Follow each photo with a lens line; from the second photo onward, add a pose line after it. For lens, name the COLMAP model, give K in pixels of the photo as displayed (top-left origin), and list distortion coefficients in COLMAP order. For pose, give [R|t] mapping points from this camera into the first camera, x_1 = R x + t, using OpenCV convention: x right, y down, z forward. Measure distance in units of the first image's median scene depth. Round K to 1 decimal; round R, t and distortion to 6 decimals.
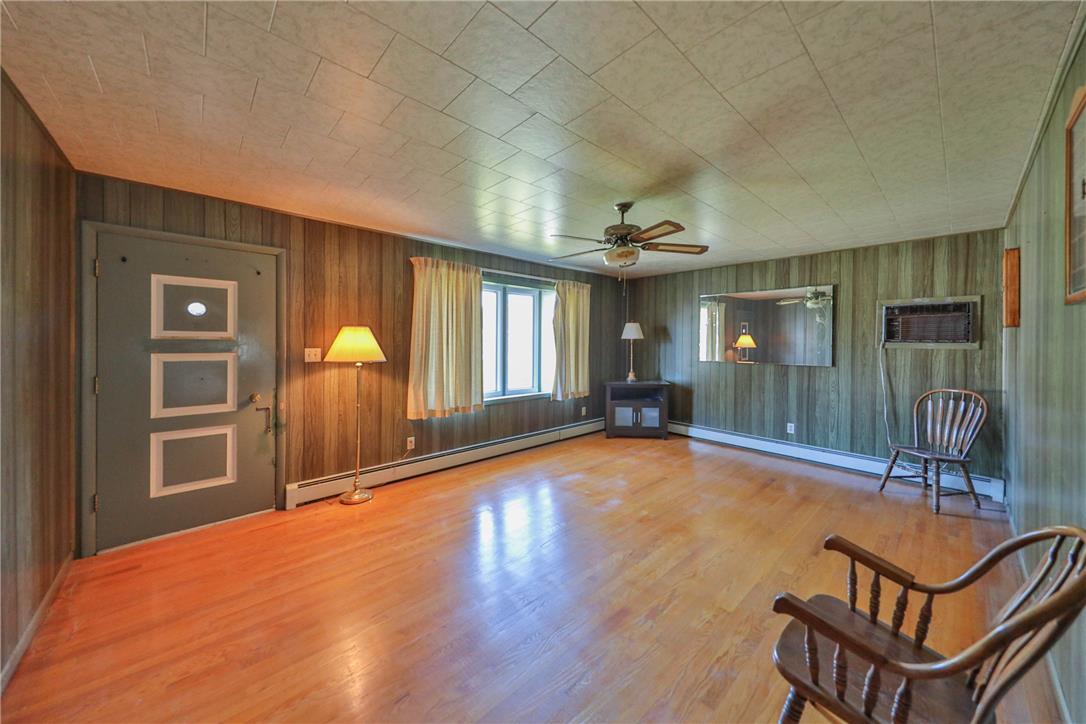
lens RADIAL K [[373.6, 0, 559.5], [0, 373.6, 337.2], [0, 0, 1]] dist [0.000662, -0.004284]
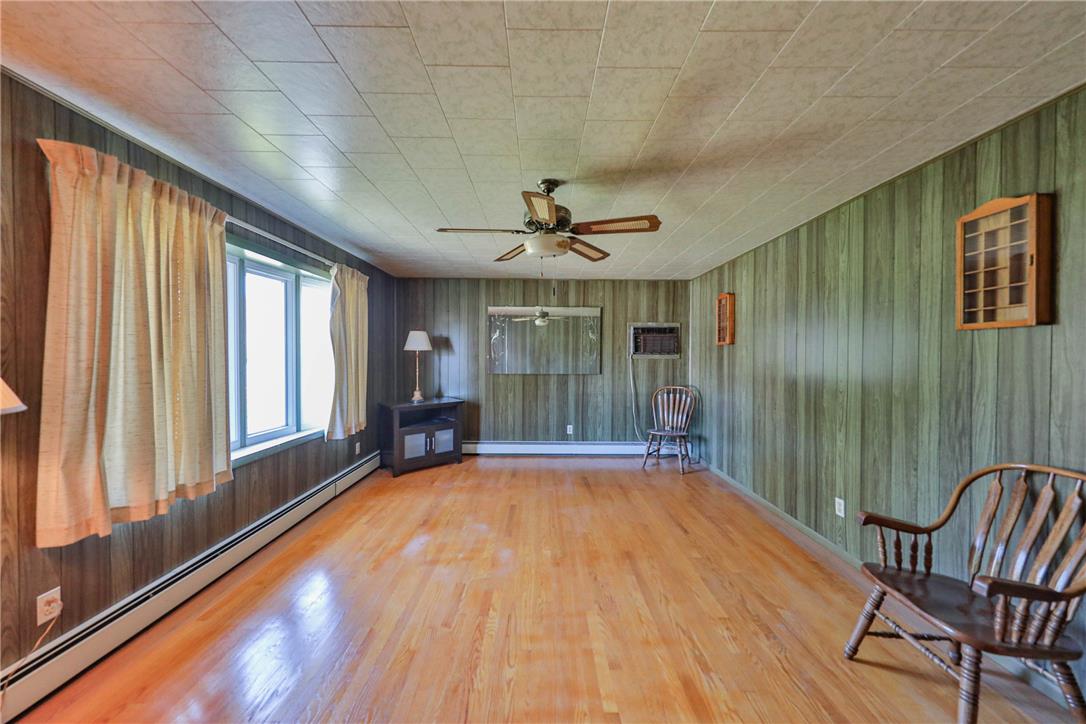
lens RADIAL K [[370.1, 0, 542.1], [0, 370.1, 358.3], [0, 0, 1]] dist [0.000783, -0.000295]
pose [[0.689562, -0.008016, 0.724182, -0.289440], [-0.007673, 0.999802, 0.018373, 0.006264], [-0.724186, -0.018226, 0.689364, 0.317517]]
